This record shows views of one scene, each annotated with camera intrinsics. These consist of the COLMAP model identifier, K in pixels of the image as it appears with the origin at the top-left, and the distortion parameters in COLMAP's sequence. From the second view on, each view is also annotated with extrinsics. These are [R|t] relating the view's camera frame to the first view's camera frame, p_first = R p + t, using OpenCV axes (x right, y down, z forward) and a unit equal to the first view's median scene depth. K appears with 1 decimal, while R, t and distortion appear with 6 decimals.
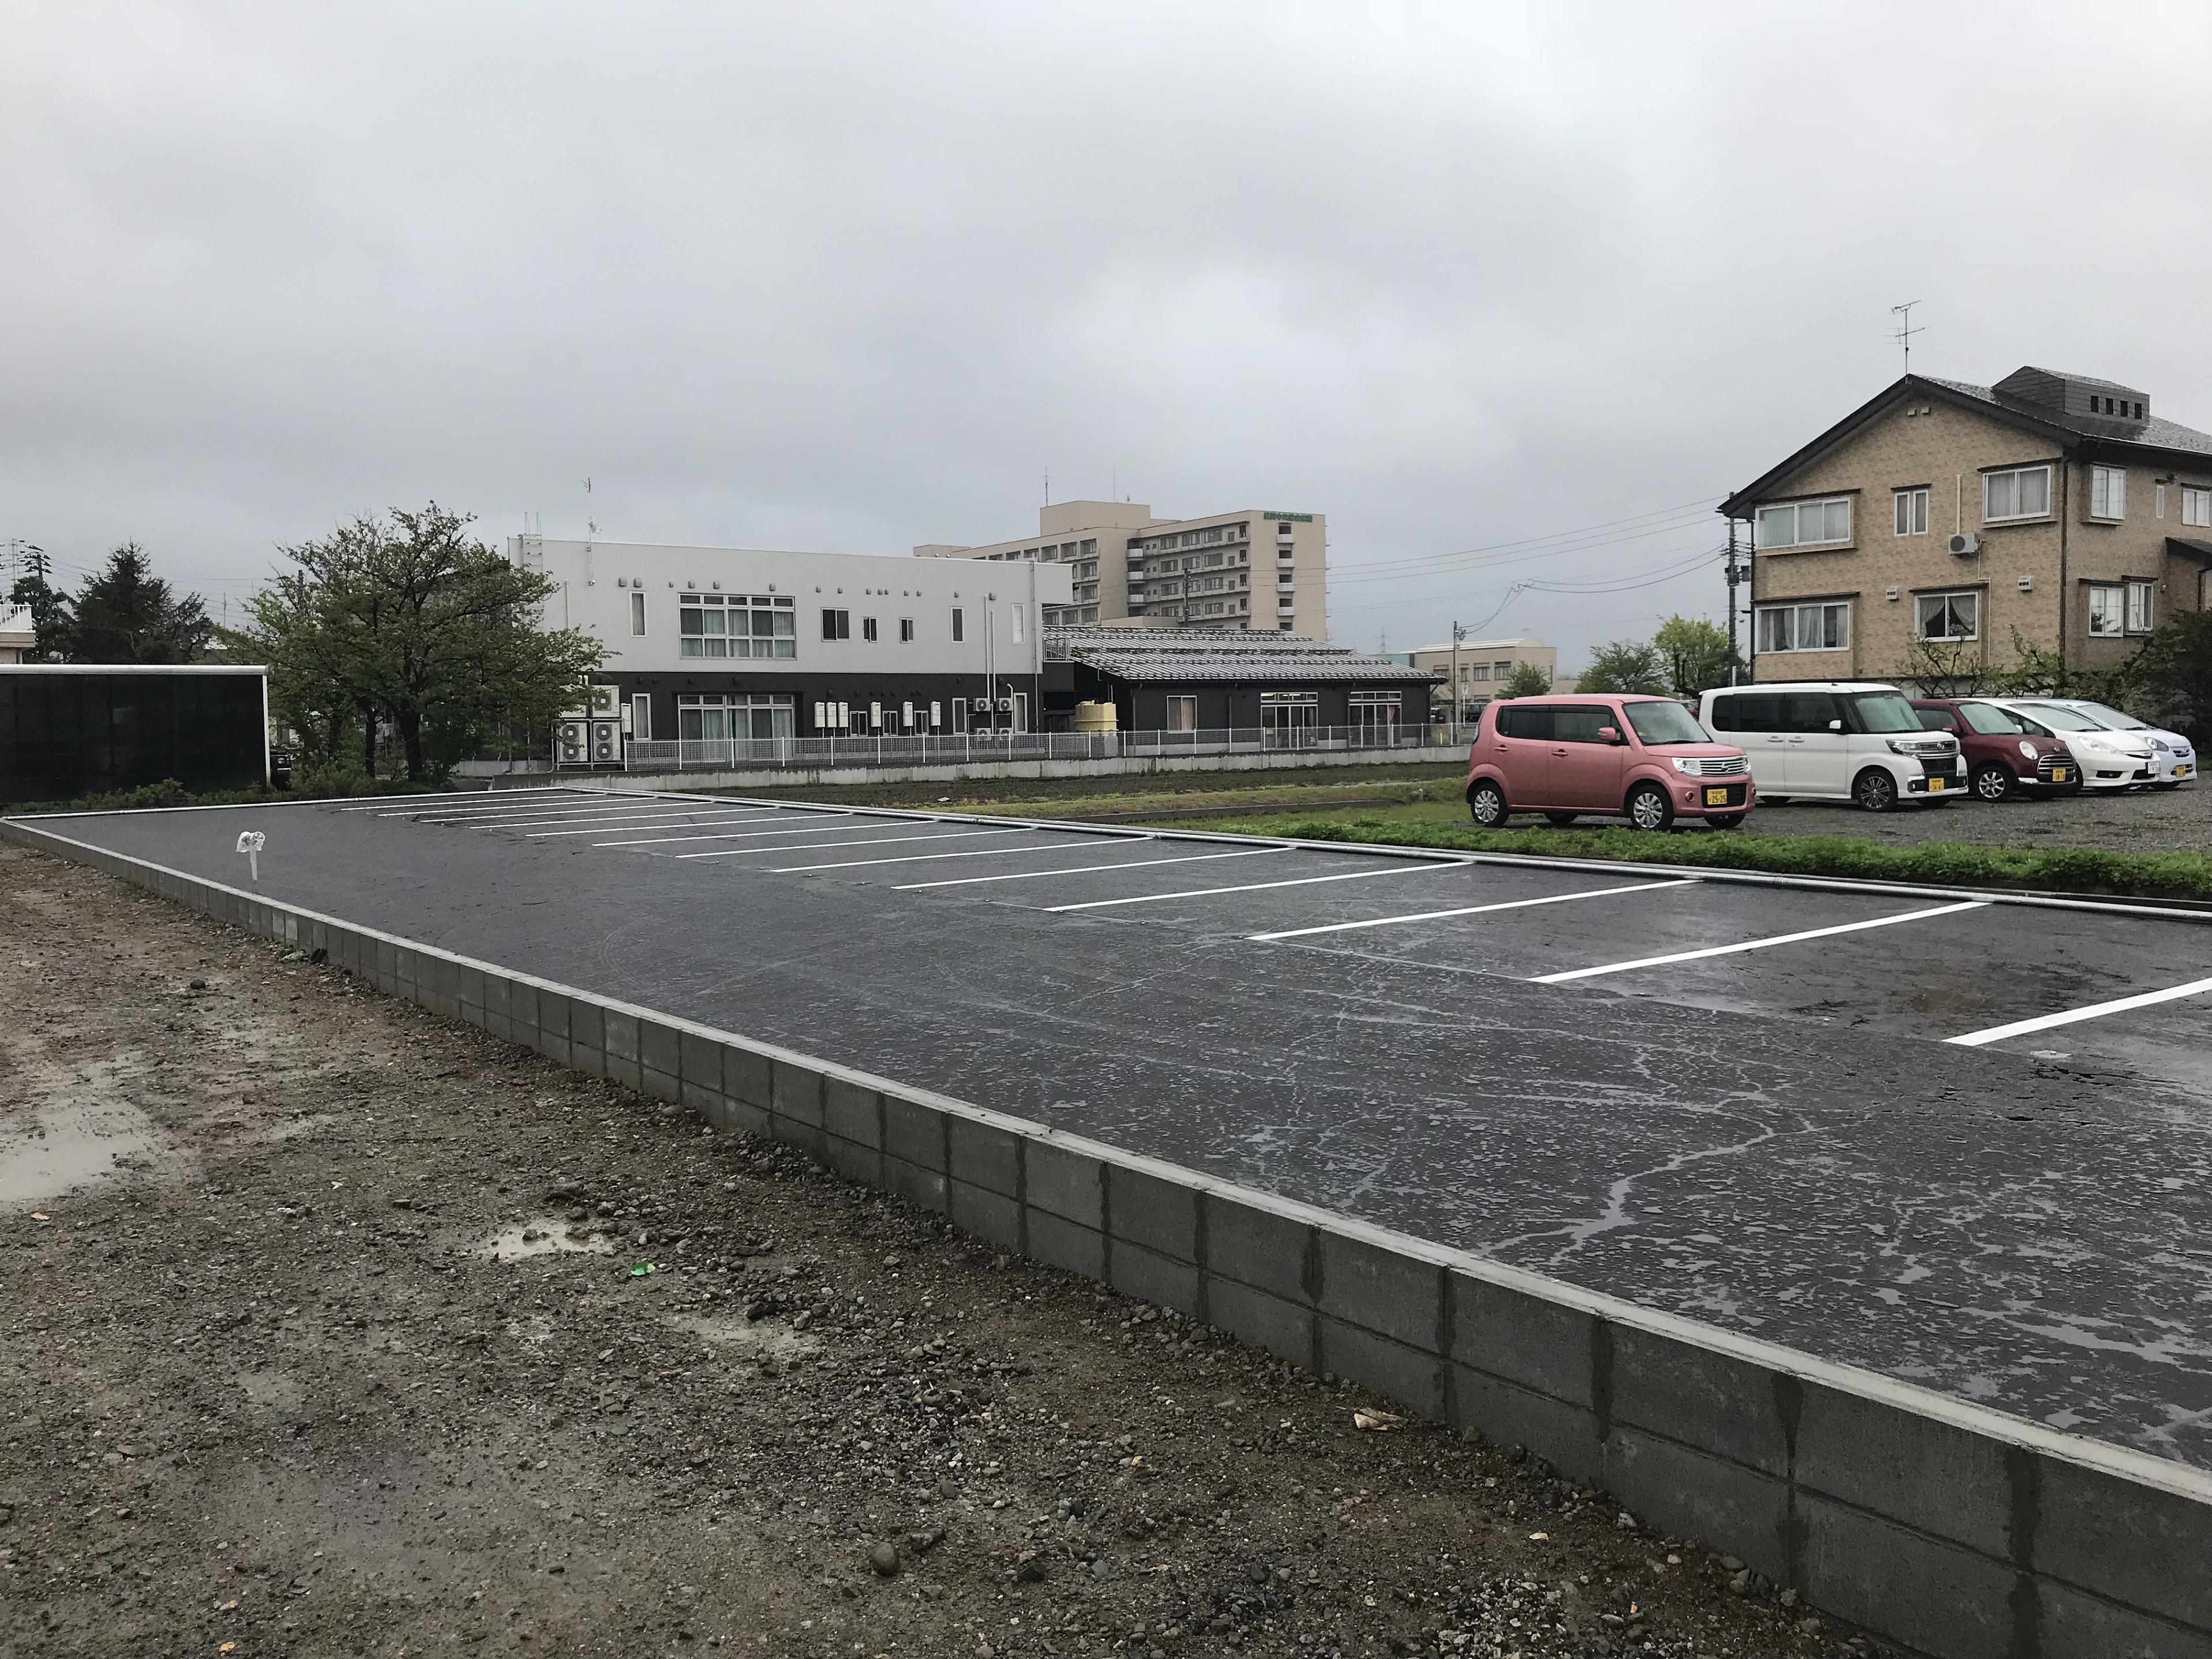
lens RADIAL K [[1784.7, 0, 1111.4], [0, 1784.7, 842.3], [0, 0, 1]] dist [0.101432, -0.213537]
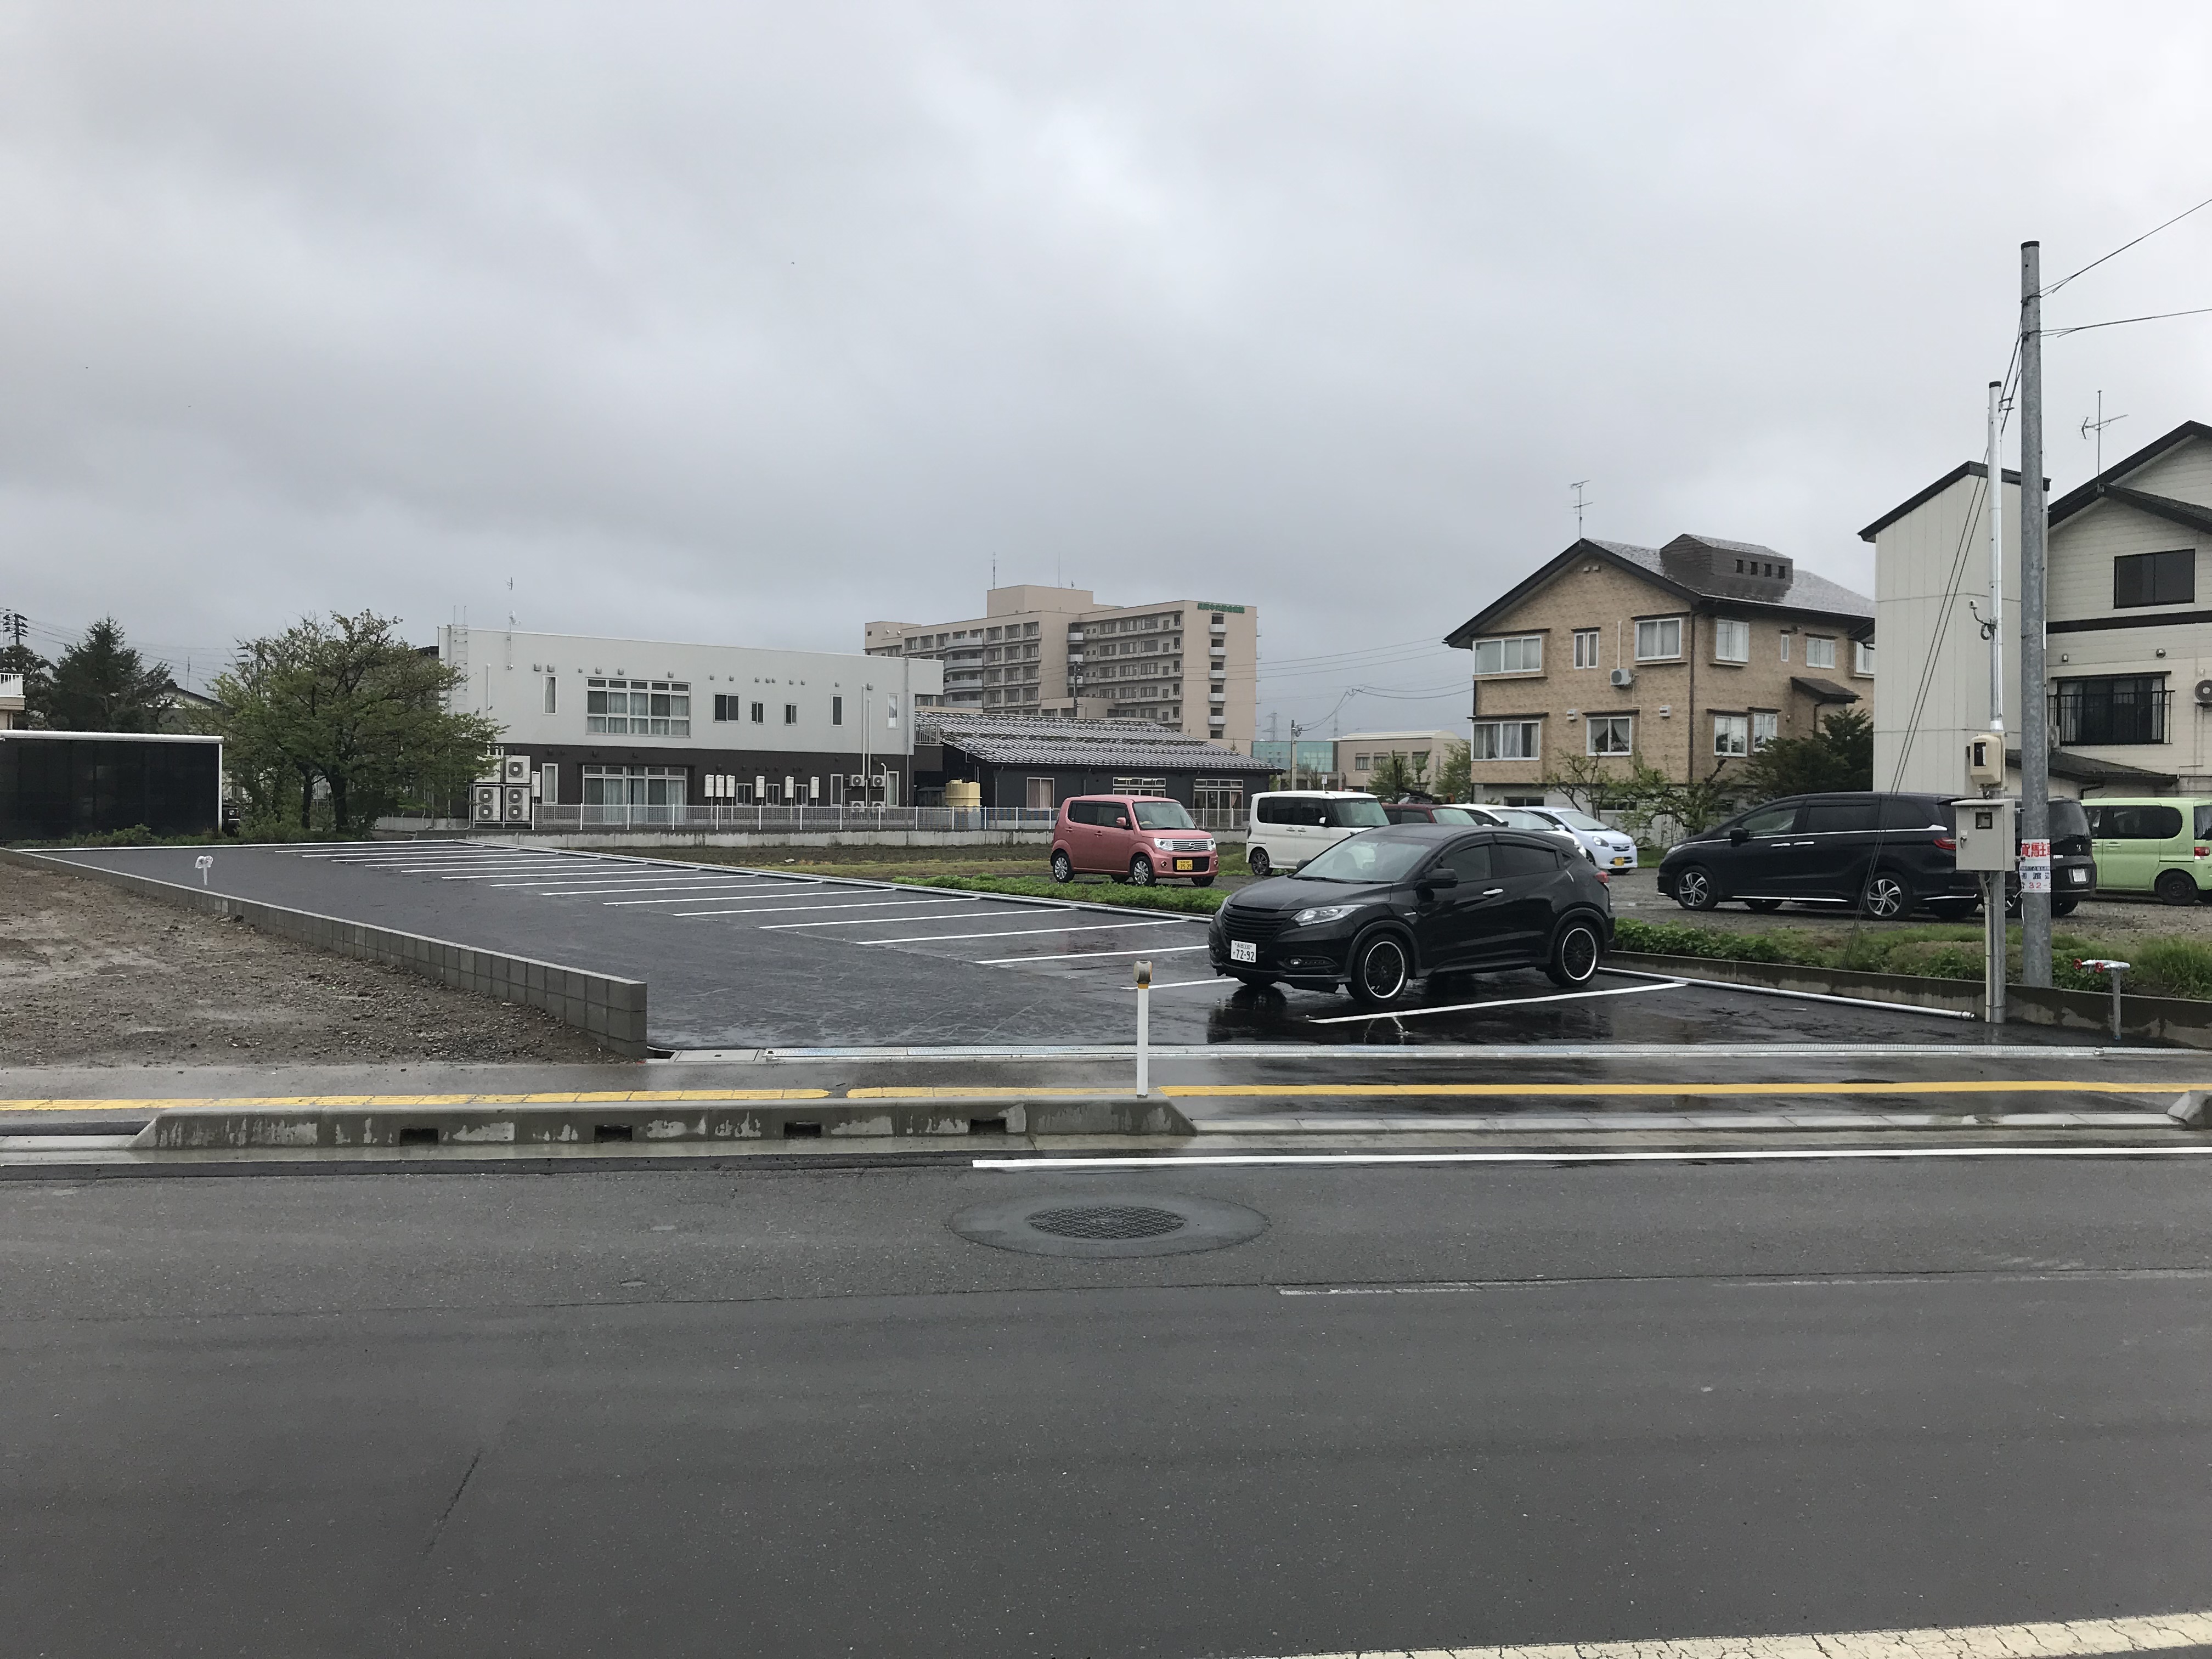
lens RADIAL K [[1781.6, 0, 1115.6], [0, 1781.6, 839.0], [0, 0, 1]] dist [0.081288, -0.151355]
pose [[0.999290, 0.029241, 0.023744, 0.071164], [-0.028169, 0.998621, -0.044300, 0.006349], [-0.025007, 0.043600, 0.998736, -0.149927]]
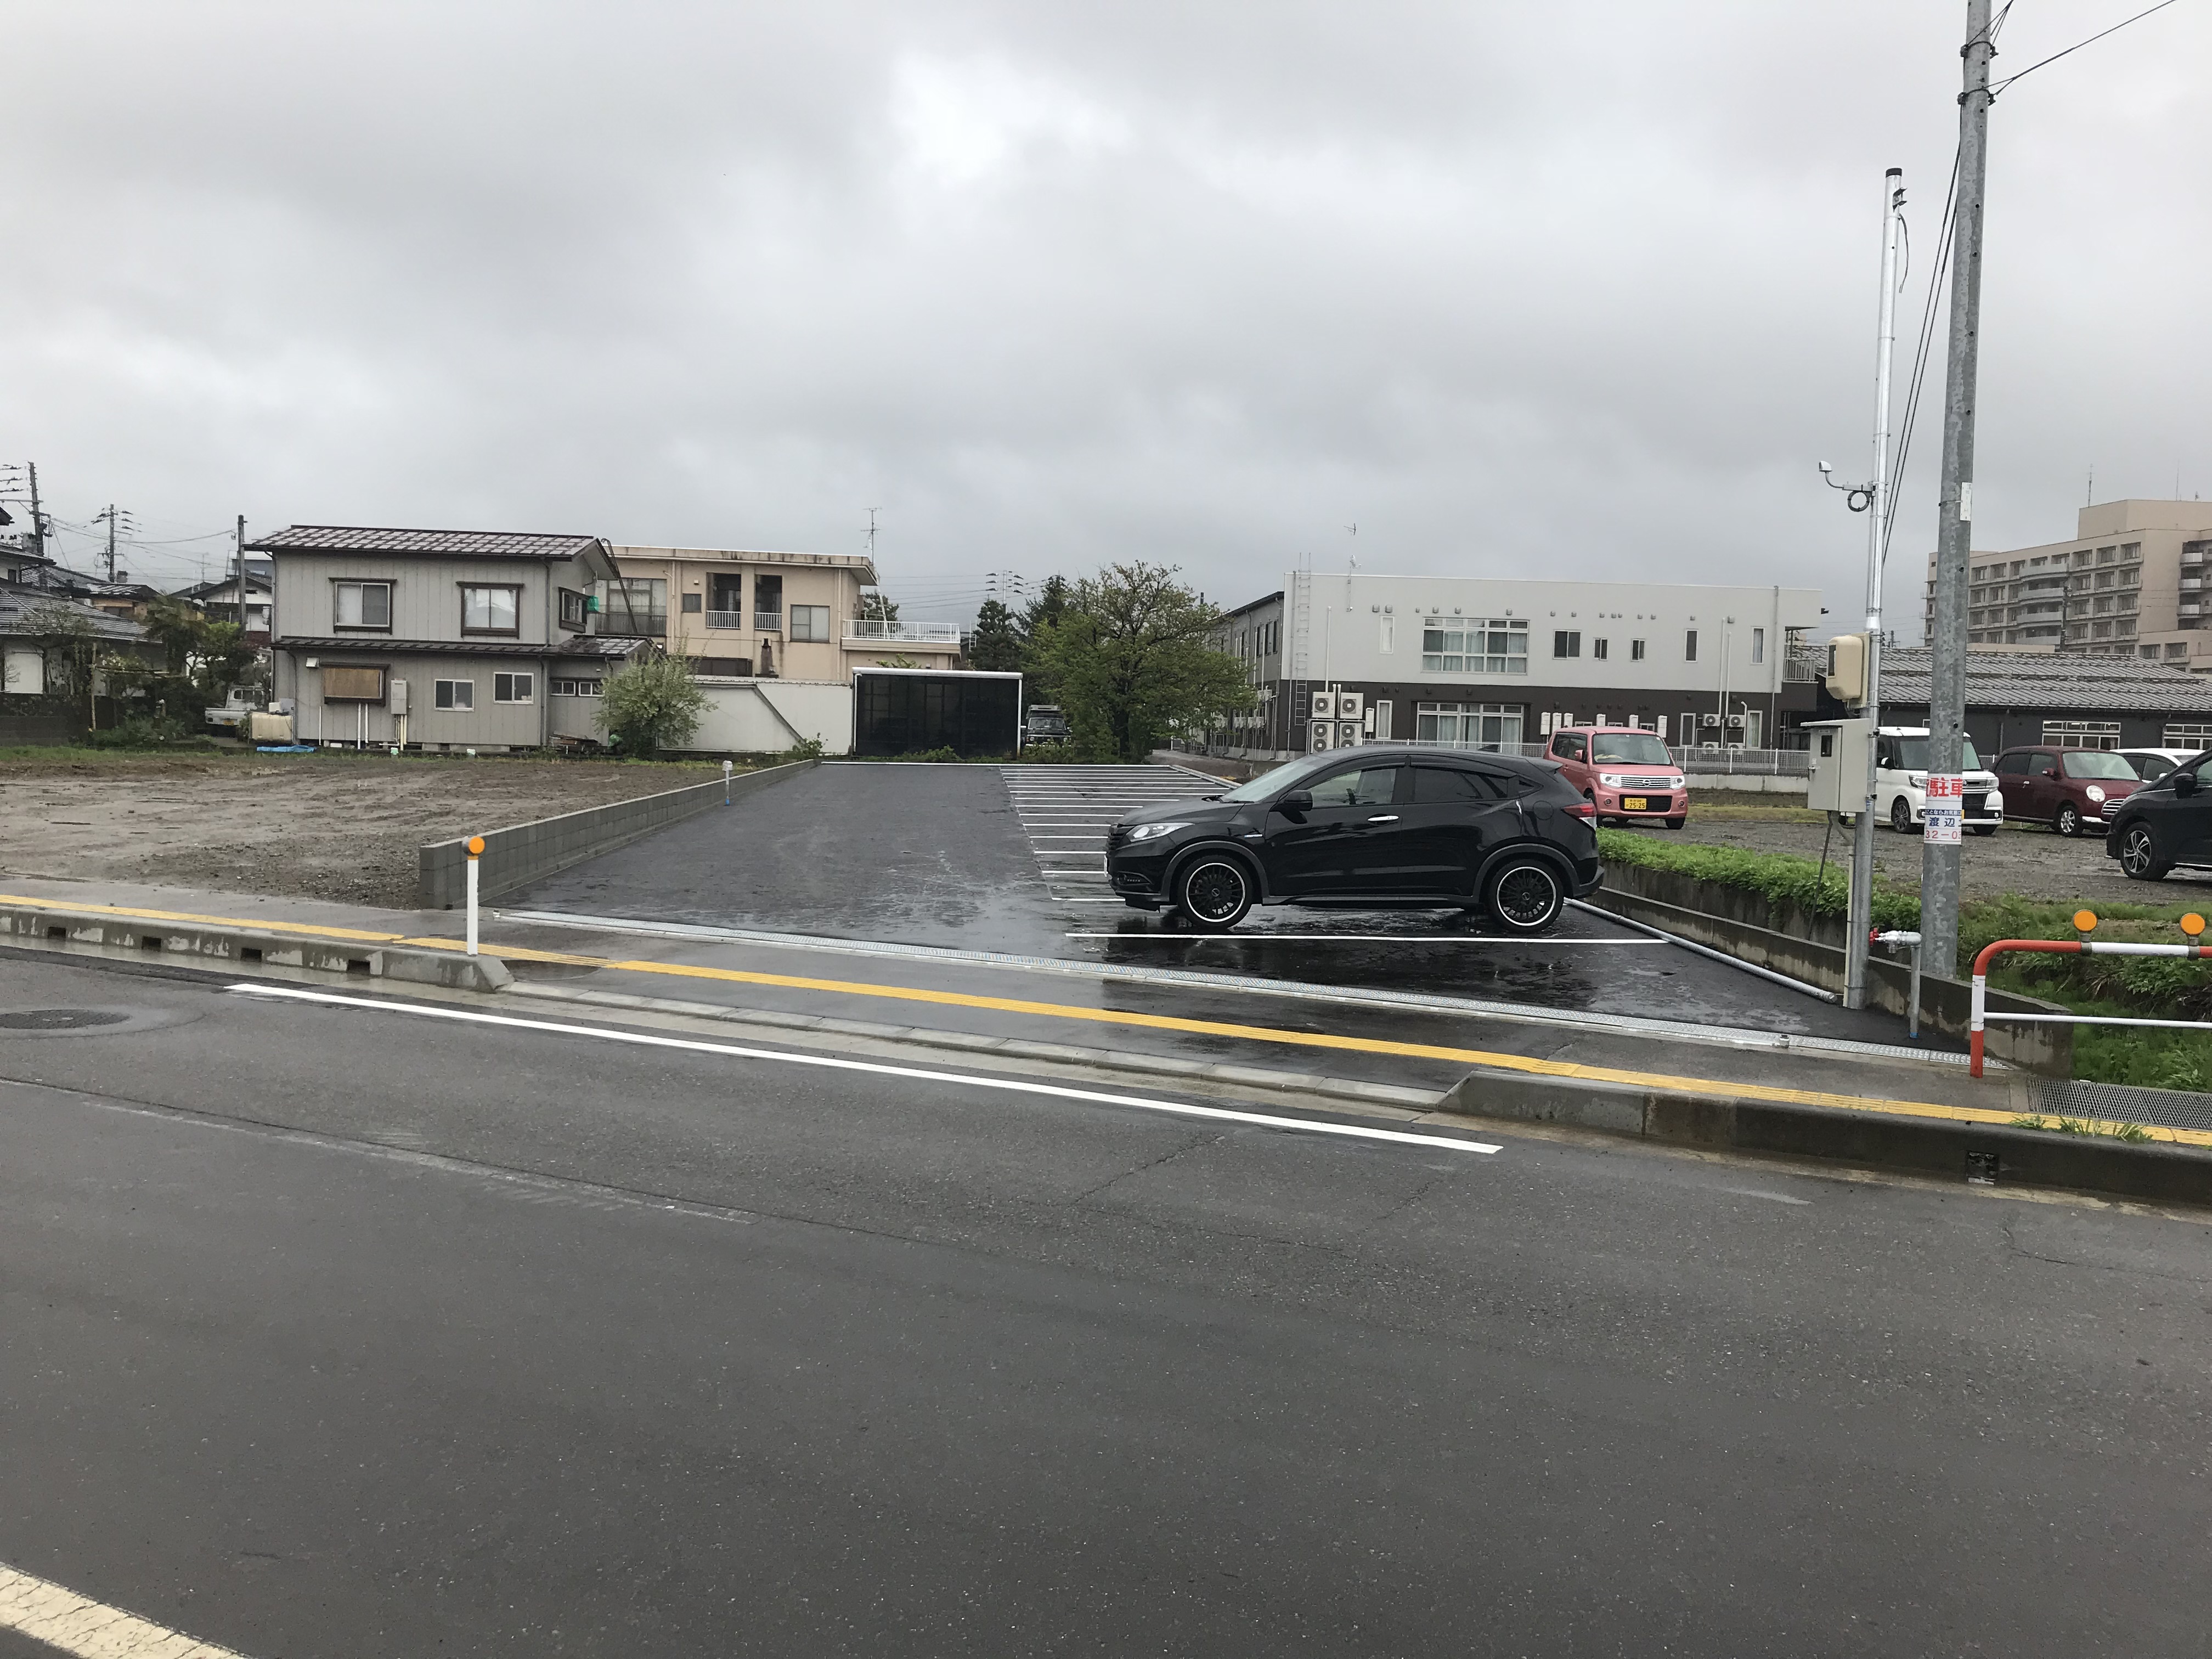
lens RADIAL K [[1802.0, 0, 1107.6], [0, 1802.0, 825.2], [0, 0, 1]] dist [0.011415, -0.001450]
pose [[0.843786, 0.072160, -0.531807, 0.215965], [-0.078452, 0.996860, 0.010787, 0.002408], [0.530915, 0.032620, 0.846797, -0.113470]]
